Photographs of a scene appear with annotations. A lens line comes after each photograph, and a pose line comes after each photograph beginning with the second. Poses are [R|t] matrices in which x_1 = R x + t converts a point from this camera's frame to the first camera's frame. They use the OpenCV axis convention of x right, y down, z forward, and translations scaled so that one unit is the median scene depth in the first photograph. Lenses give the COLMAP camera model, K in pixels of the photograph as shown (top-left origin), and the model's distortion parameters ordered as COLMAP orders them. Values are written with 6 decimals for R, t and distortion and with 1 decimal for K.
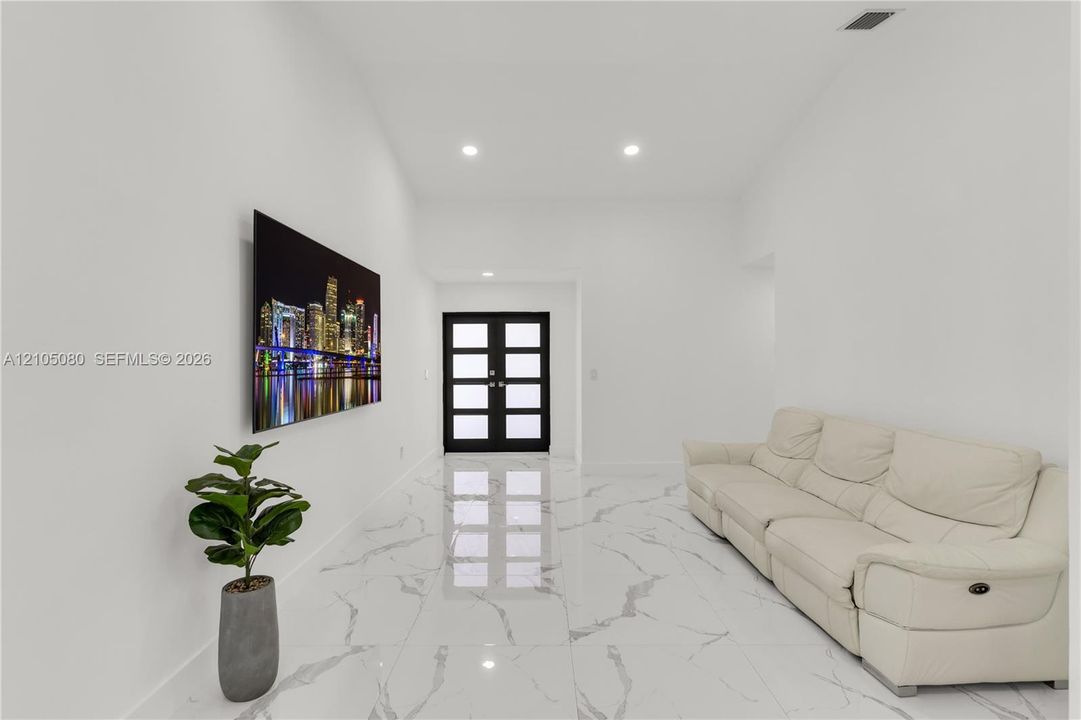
lens RADIAL K [[509.5, 0, 537.9], [0, 509.5, 362.7], [0, 0, 1]] dist [0.000782, -0.000809]
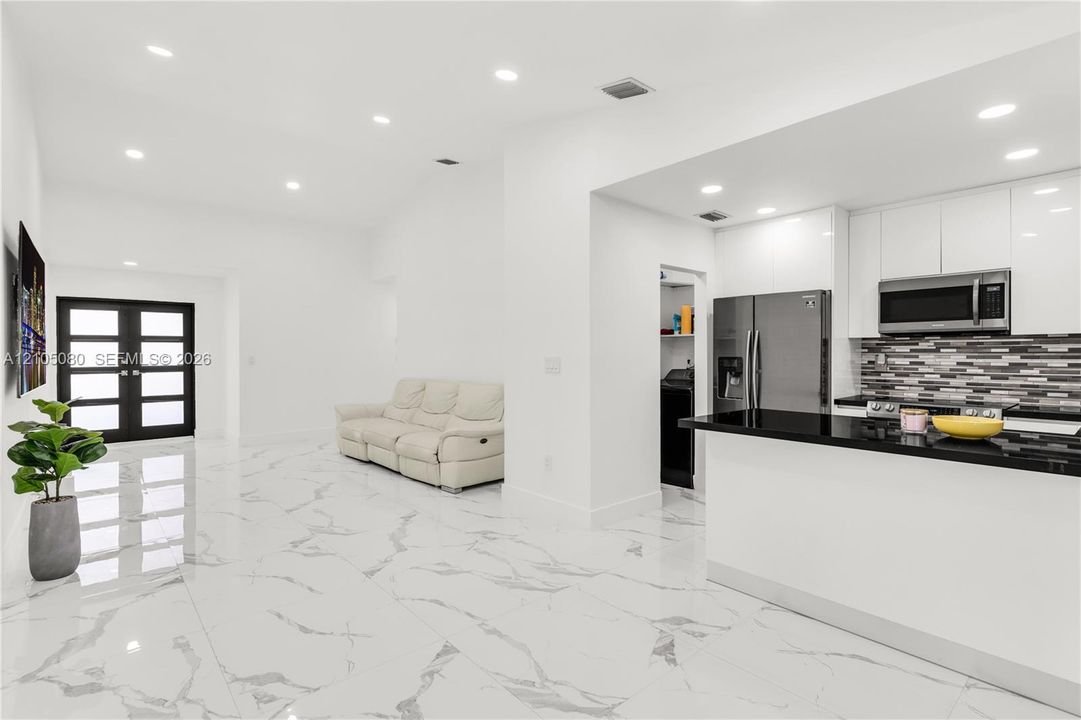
lens RADIAL K [[509.5, 0, 543.2], [0, 509.5, 349.6], [0, 0, 1]] dist [0.000782, -0.000809]
pose [[0.742454, 0.006497, 0.669866, -0.152160], [0.003961, 0.999893, -0.014088, 0.014833], [-0.669886, 0.013113, 0.742348, -0.278022]]
